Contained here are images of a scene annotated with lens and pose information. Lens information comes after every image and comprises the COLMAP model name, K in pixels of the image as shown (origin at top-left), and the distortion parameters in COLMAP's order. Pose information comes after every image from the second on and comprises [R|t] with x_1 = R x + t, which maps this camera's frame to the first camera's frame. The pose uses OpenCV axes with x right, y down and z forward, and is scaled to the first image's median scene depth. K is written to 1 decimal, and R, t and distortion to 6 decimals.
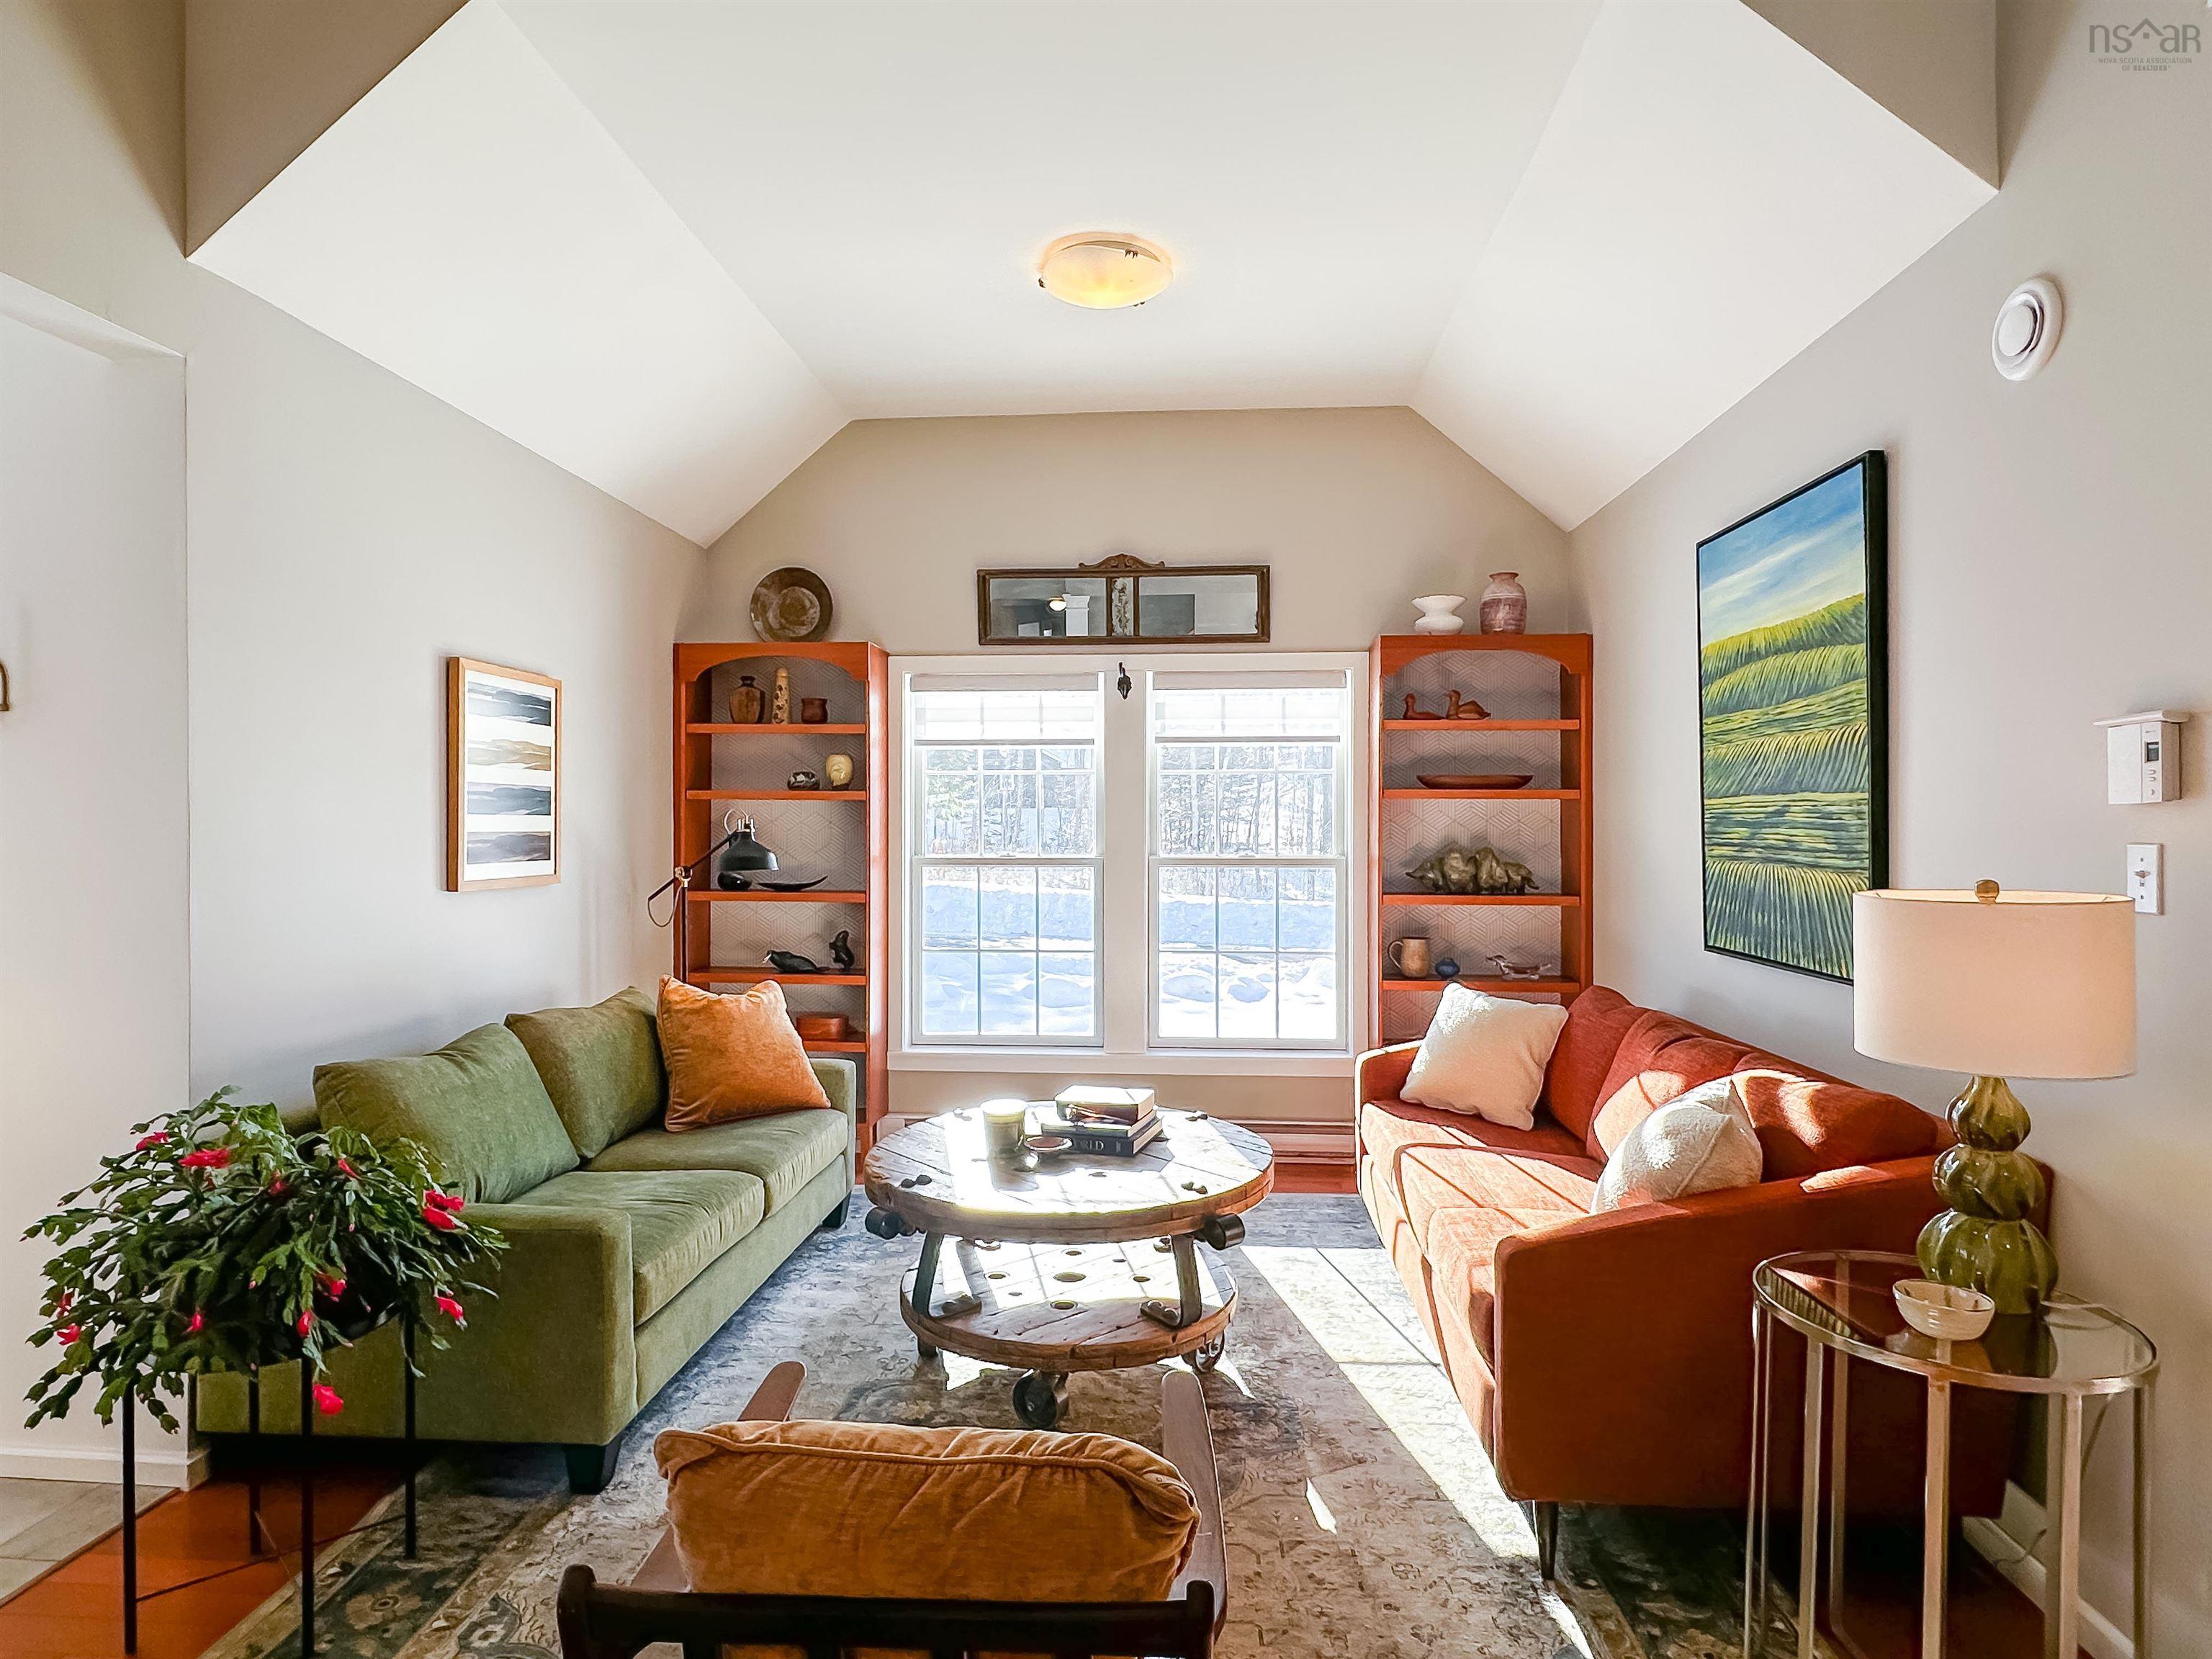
lens RADIAL K [[1230.9, 0, 1106.0], [0, 1230.9, 829.5], [0, 0, 1]] dist [0.000641, -0.000147]
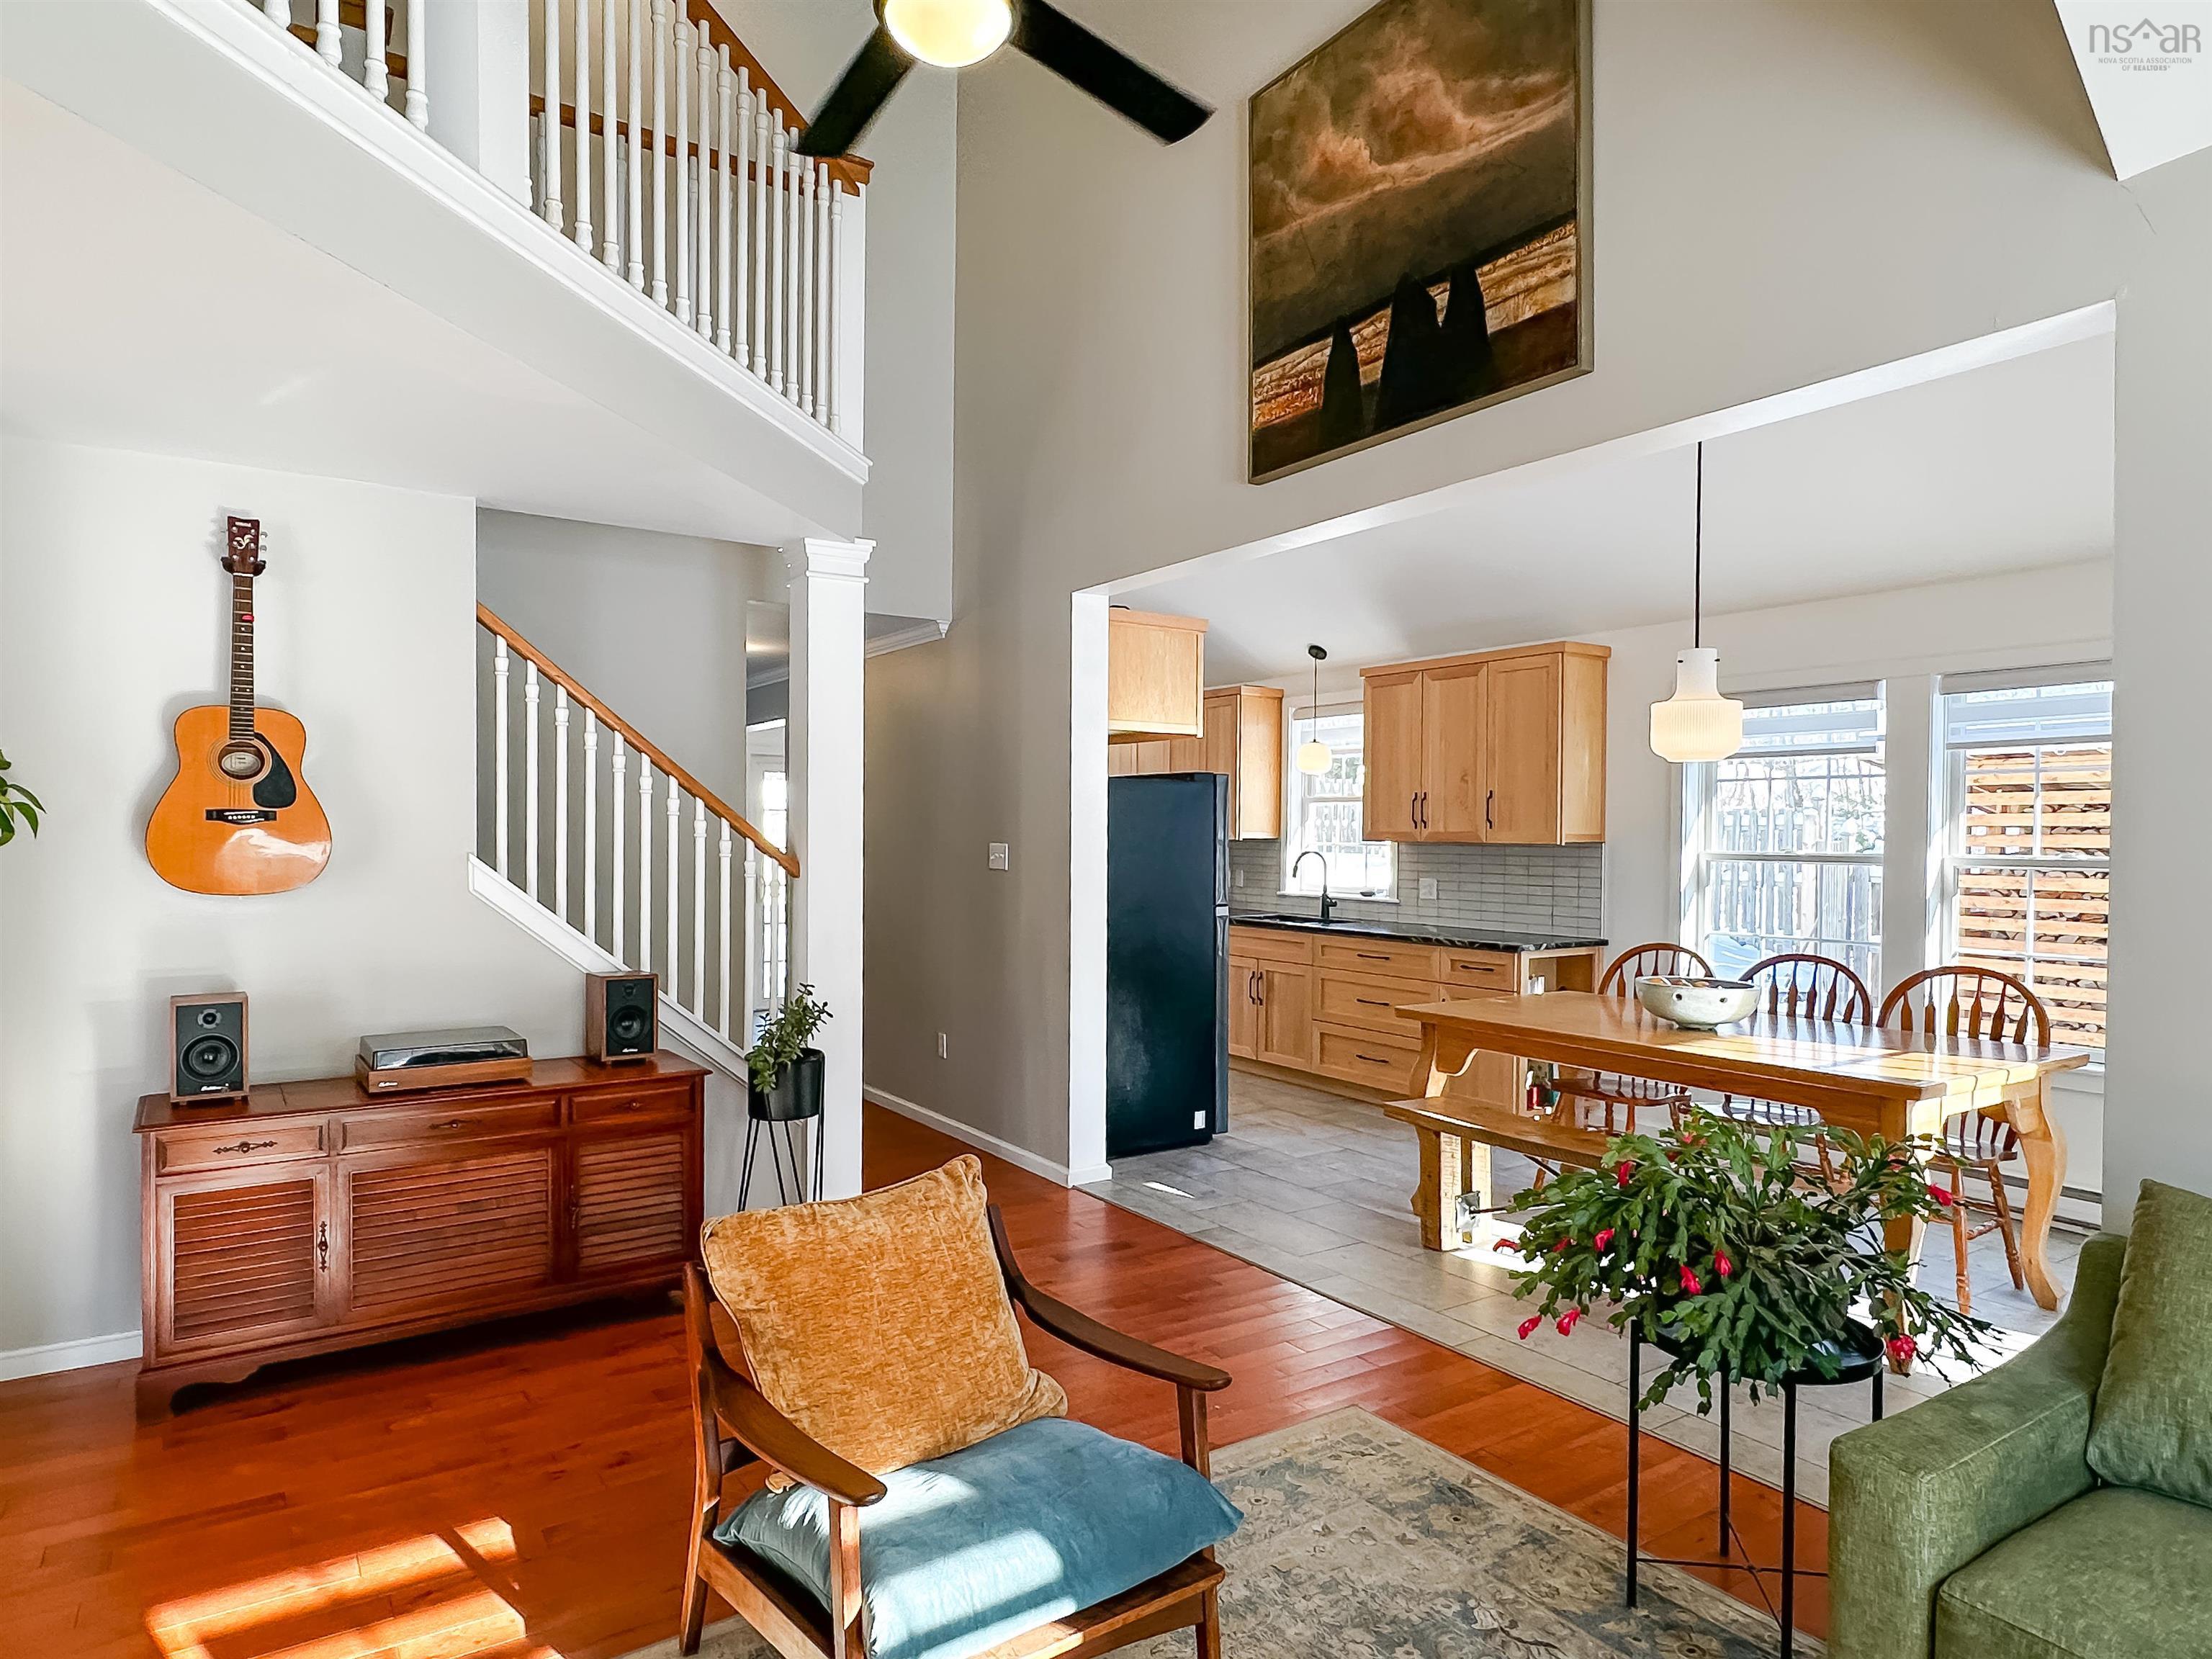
lens RADIAL K [[1279.9, 0, 1106.0], [0, 1279.9, 829.5], [0, 0, 1]] dist [-0.004105, -0.001049]
pose [[-0.785057, -0.008598, -0.619363, 0.173248], [-0.009295, 0.999955, -0.002100, -0.005057], [0.619353, 0.004108, -0.785102, 0.650802]]
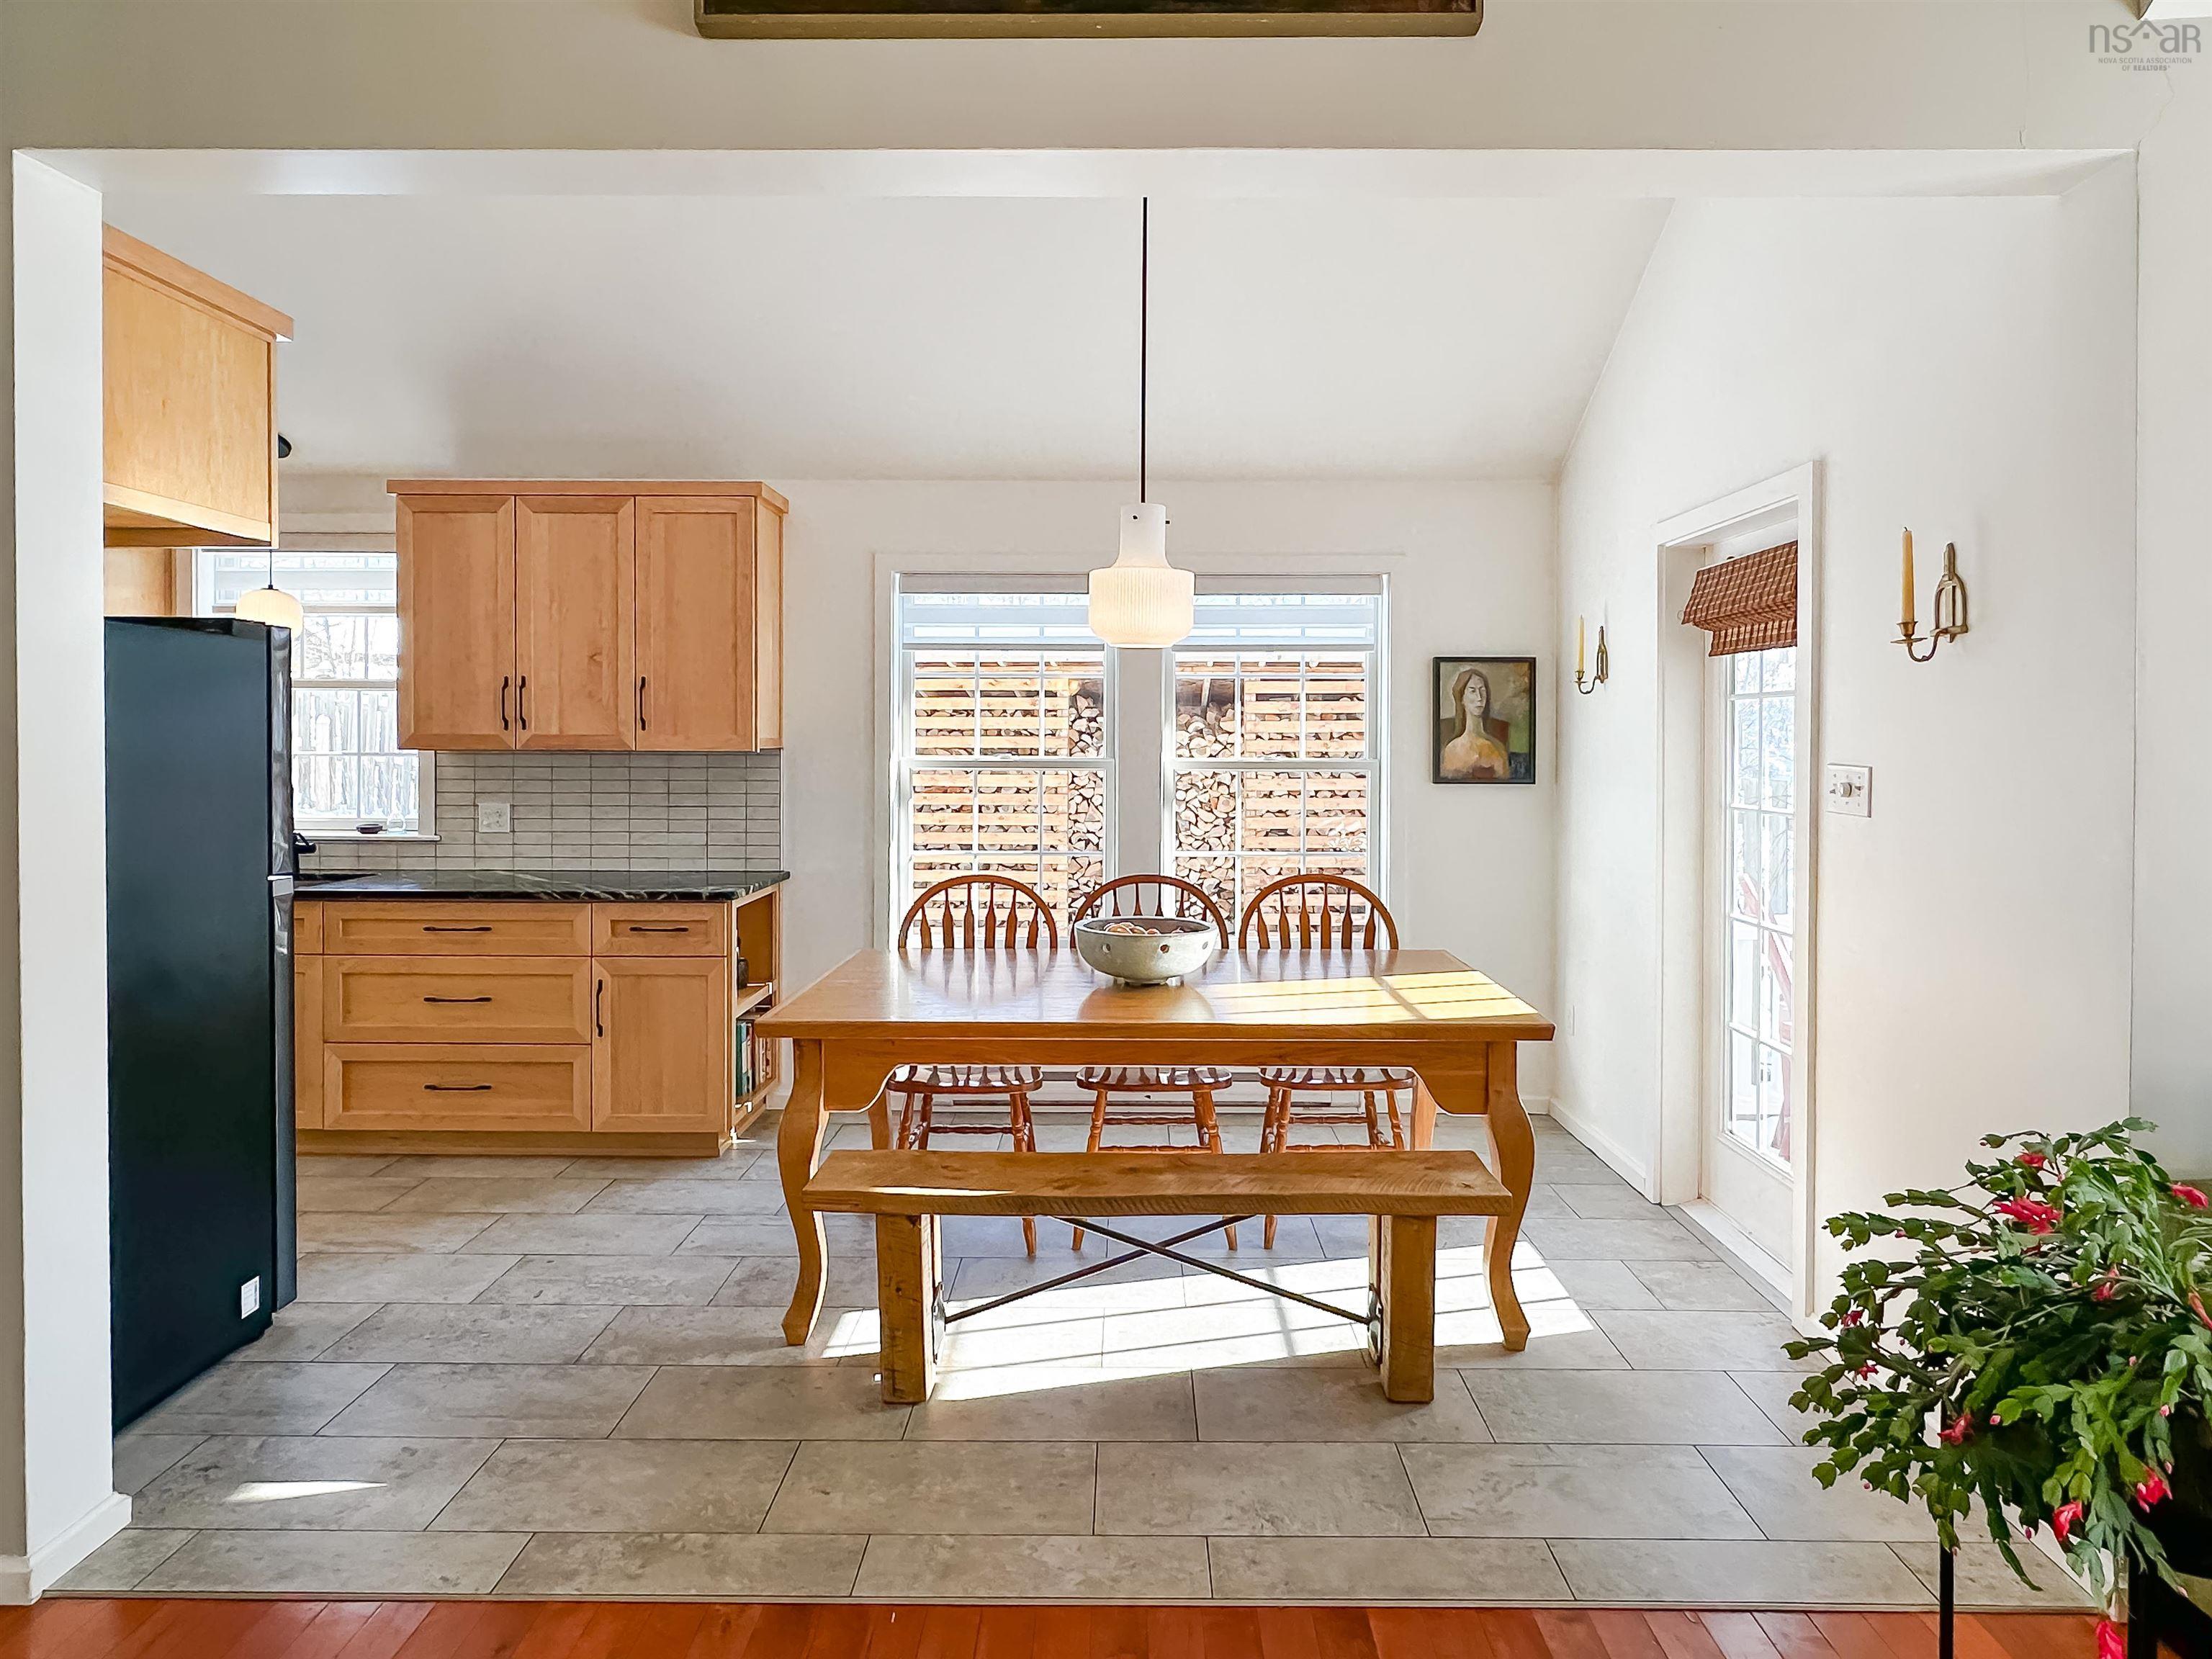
lens RADIAL K [[1251.0, 0, 1111.6], [0, 1251.0, 752.3], [0, 0, 1]] dist [0.002927, 0.000877]
pose [[0.064808, 0.008556, -0.997861, -0.004254], [-0.005889, 0.999949, 0.008192, -0.005946], [0.997880, 0.005345, 0.064855, 0.163710]]
